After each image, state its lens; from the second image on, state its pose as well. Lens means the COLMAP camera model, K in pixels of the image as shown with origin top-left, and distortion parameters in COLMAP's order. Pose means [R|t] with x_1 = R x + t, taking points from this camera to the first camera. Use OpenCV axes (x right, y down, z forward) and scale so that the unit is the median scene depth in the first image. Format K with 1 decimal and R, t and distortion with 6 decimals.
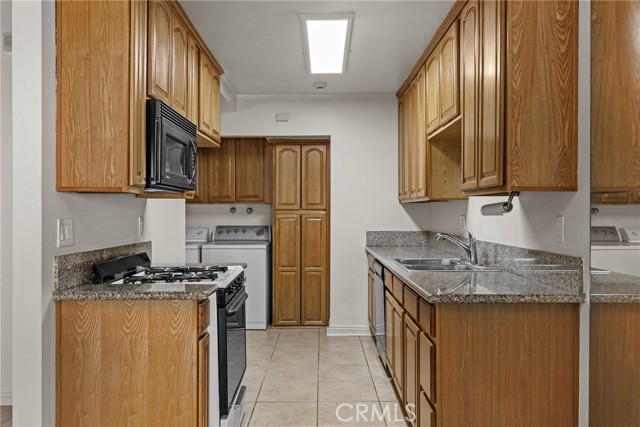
lens RADIAL K [[520.0, 0, 329.4], [0, 520.0, 213.4], [0, 0, 1]] dist [0.005199, 0.001314]
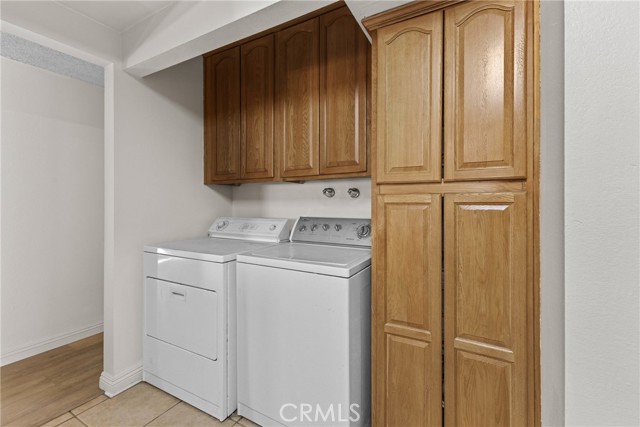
lens RADIAL K [[278.2, 0, 319.3], [0, 278.2, 203.3], [0, 0, 1]] dist [0.001656, 0.000015]
pose [[0.866761, -0.000448, -0.498724, -0.032652], [-0.003260, 0.999973, -0.006565, 0.010277], [0.498713, 0.007316, 0.866736, 0.805326]]
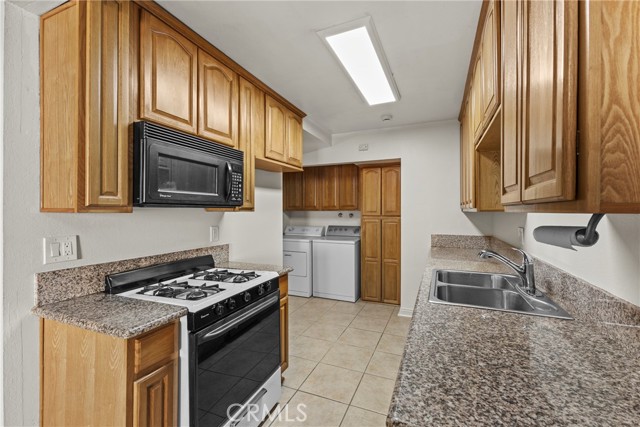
lens RADIAL K [[278.5, 0, 320.4], [0, 278.5, 210.1], [0, 0, 1]] dist [0.006920, -0.000099]
pose [[0.913489, -0.001030, -0.406862, 0.097282], [-0.001442, 0.999982, -0.005767, -0.018248], [0.406861, 0.005855, 0.913471, 0.289791]]
